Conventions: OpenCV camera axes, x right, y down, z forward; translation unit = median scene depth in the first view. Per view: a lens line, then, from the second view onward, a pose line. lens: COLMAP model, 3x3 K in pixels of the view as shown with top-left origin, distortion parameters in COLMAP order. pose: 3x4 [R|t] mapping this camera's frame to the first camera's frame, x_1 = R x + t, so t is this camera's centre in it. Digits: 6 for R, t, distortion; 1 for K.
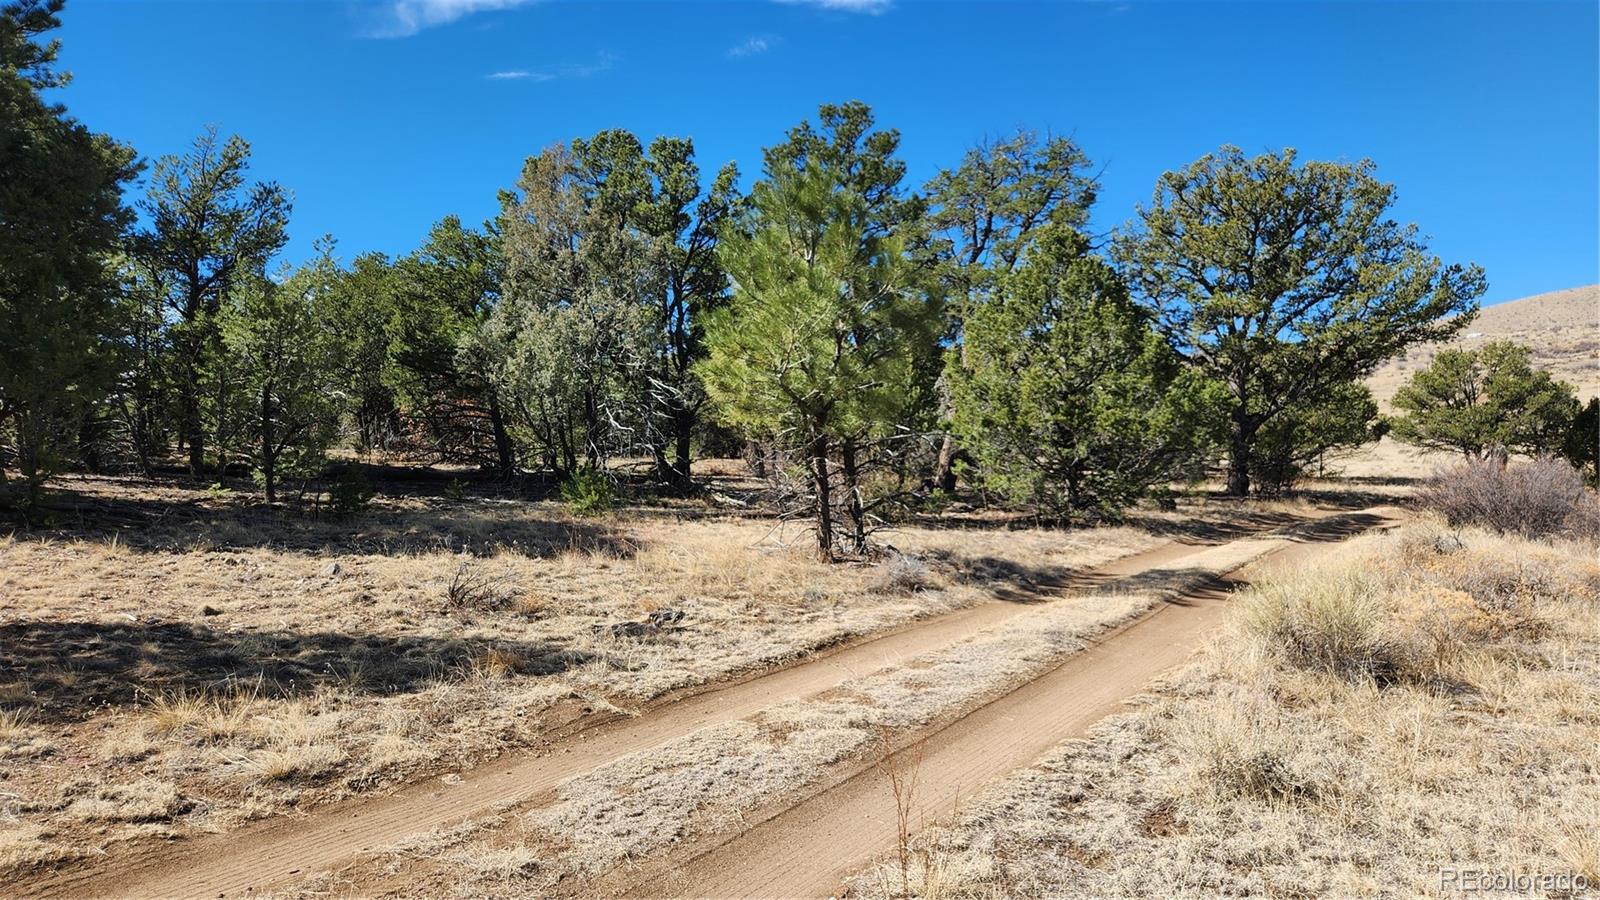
lens RADIAL K [[1037.5, 0, 801.0], [0, 1037.5, 445.5], [0, 0, 1]] dist [0.051919, -0.000985]
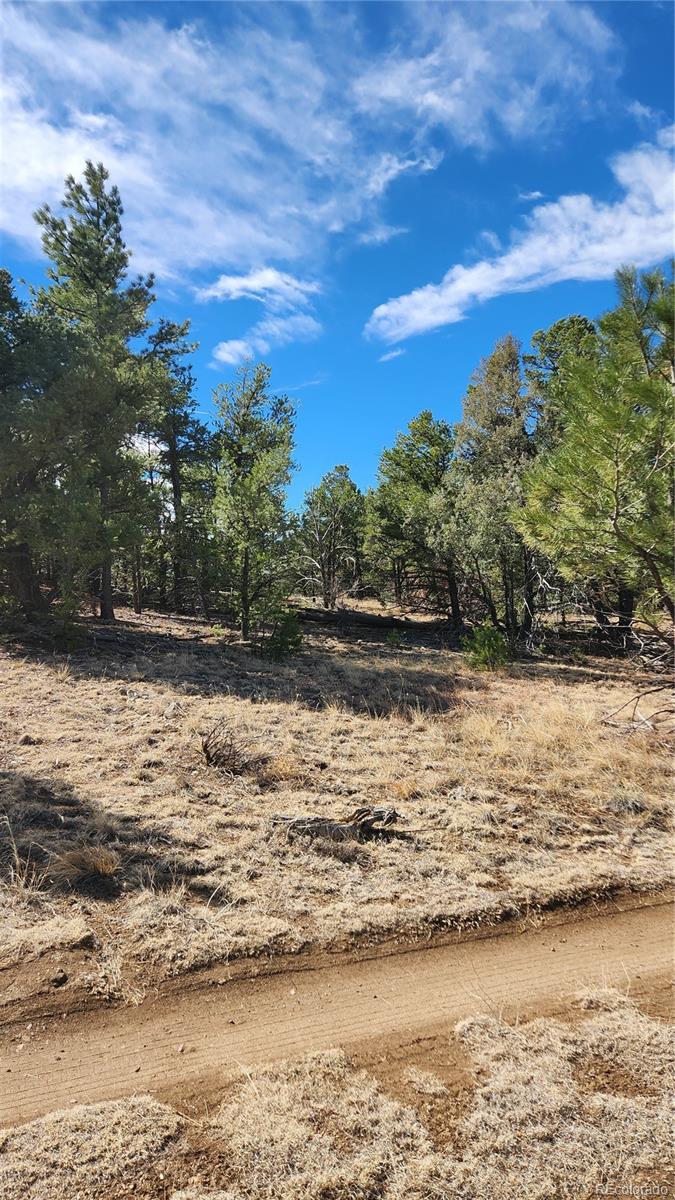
lens RADIAL K [[778.1, 0, 336.4], [0, 778.1, 603.3], [0, 0, 1]] dist [0.051919, -0.000985]
pose [[0.848481, 0.027623, -0.528504, 0.072911], [-0.027146, 0.999594, 0.008664, -0.001990], [0.528529, 0.006996, 0.848887, 0.214228]]
